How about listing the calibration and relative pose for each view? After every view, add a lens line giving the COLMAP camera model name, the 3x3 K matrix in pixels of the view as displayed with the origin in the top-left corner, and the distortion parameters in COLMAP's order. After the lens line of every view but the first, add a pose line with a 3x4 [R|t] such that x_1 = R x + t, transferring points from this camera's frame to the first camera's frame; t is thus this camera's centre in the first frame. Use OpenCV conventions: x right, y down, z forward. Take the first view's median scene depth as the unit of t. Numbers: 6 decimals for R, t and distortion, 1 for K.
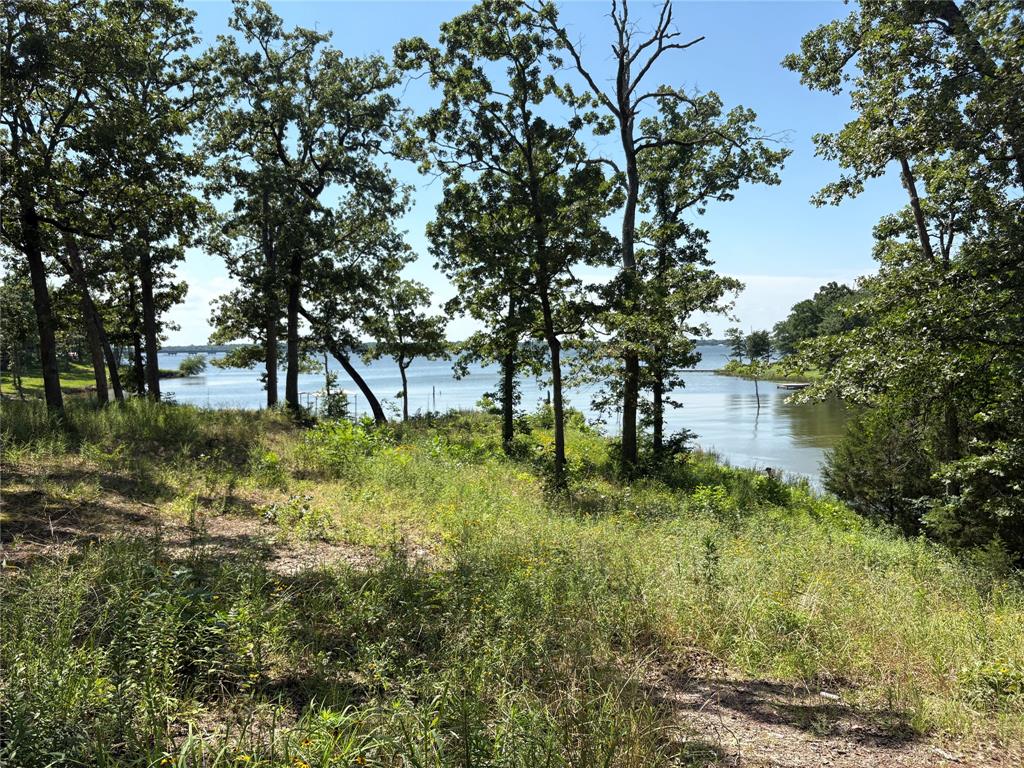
lens RADIAL K [[769.7, 0, 513.8], [0, 769.7, 390.3], [0, 0, 1]] dist [0.025191, -0.013574]
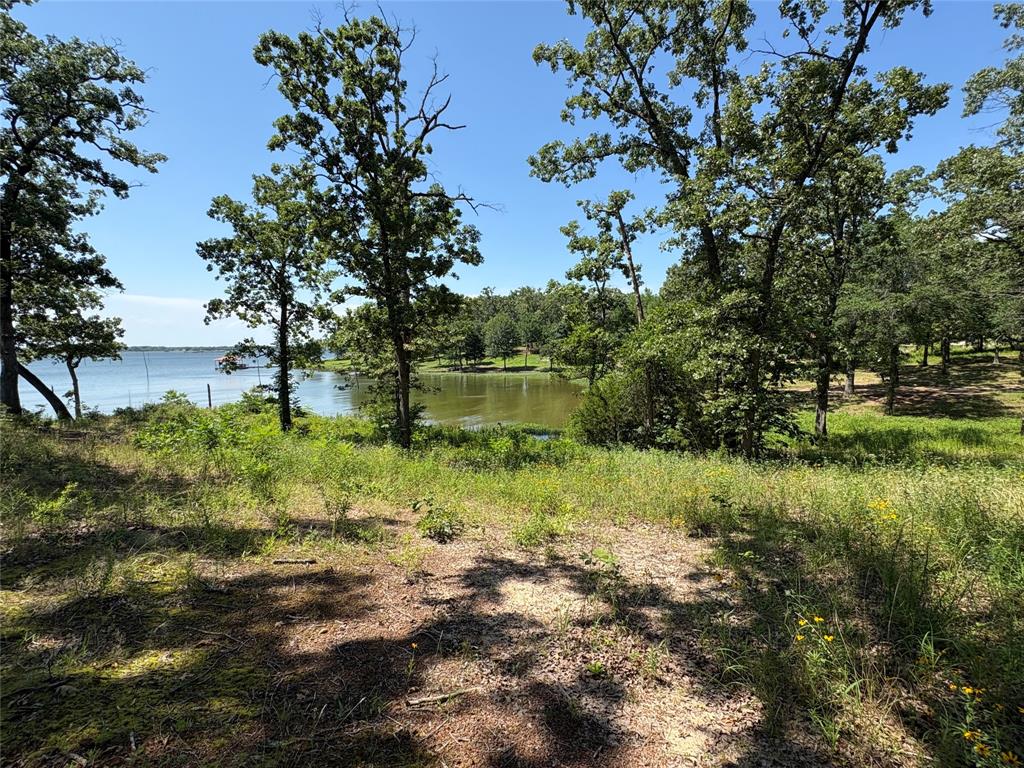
lens RADIAL K [[480.8, 0, 510.0], [0, 480.8, 382.2], [0, 0, 1]] dist [0.004907, 0.000166]
pose [[0.743796, -0.047125, 0.666743, -0.141797], [0.041247, 0.998846, 0.024584, -0.001519], [-0.667133, 0.009216, 0.744882, 0.133719]]
